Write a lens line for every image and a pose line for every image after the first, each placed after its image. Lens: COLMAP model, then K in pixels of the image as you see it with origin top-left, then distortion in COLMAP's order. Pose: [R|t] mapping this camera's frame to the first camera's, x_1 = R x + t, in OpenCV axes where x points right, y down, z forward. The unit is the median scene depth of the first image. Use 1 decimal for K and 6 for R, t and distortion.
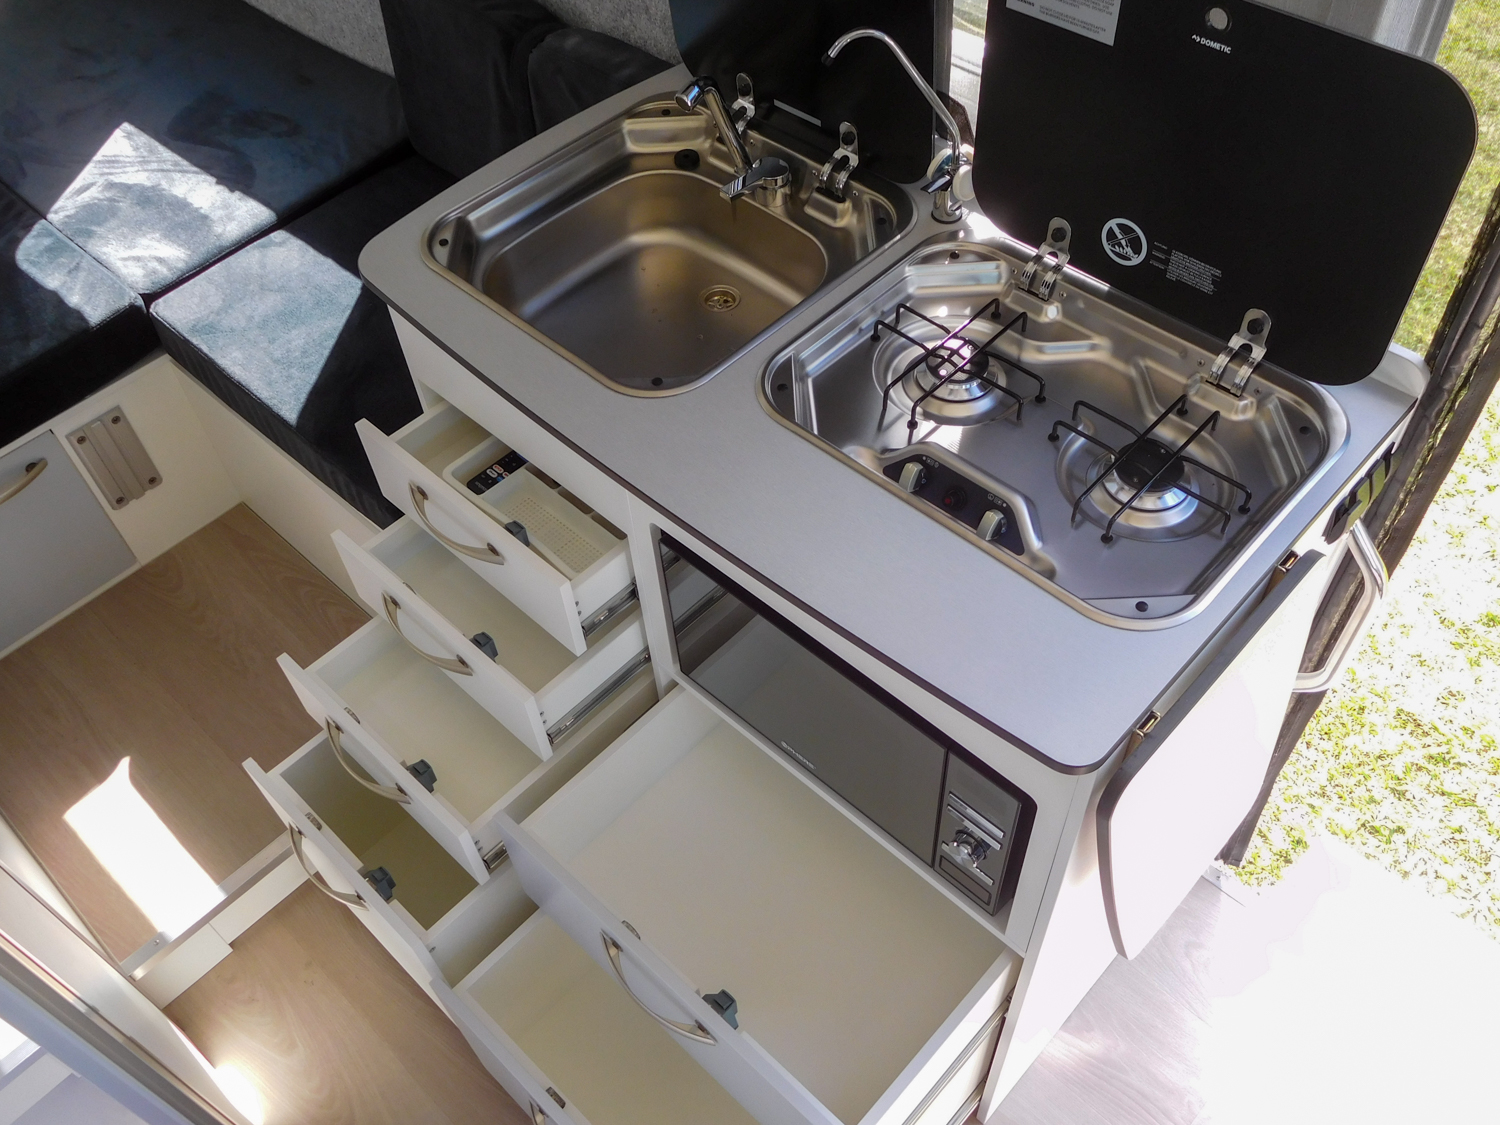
lens RADIAL K [[1265.9, 0, 758.1], [0, 1265.9, 562.2], [0, 0, 1]] dist [0.002950, -0.001041]
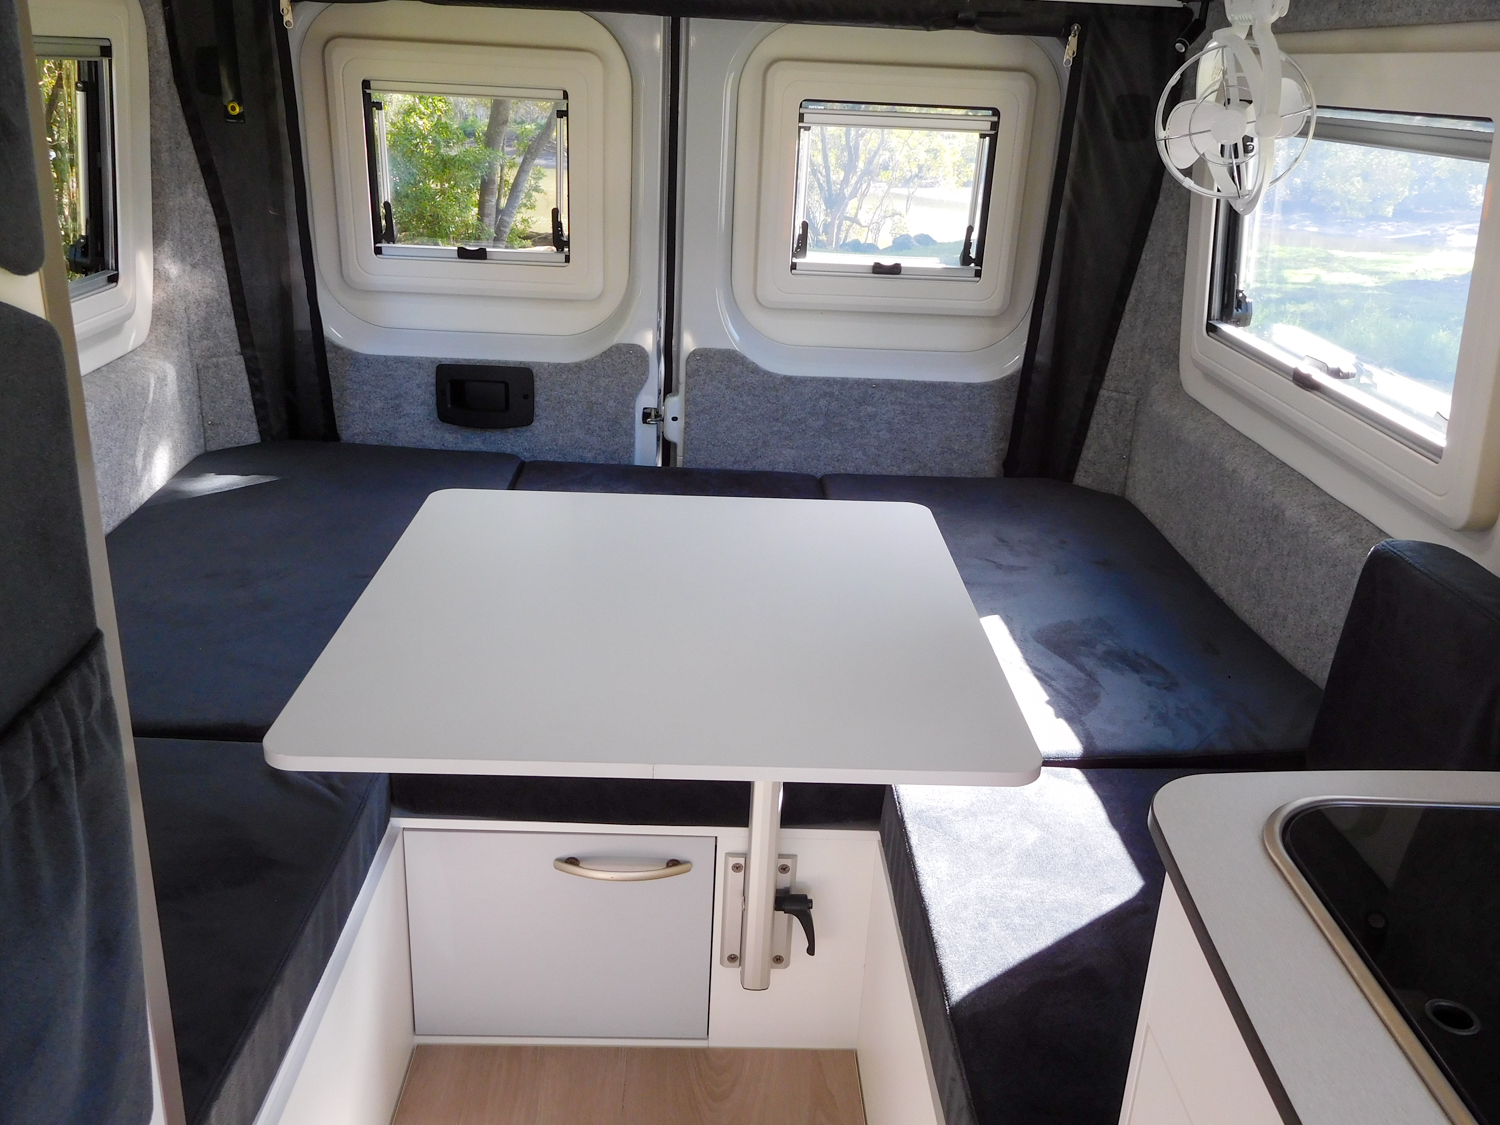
lens RADIAL K [[1265.9, 0, 758.1], [0, 1265.9, 562.2], [0, 0, 1]] dist [0.002950, -0.001041]
pose [[0.701458, 0.326729, -0.633407, -0.068212], [-0.596927, 0.754903, -0.271659, -0.028717], [0.389402, 0.568656, 0.724566, 0.278557]]
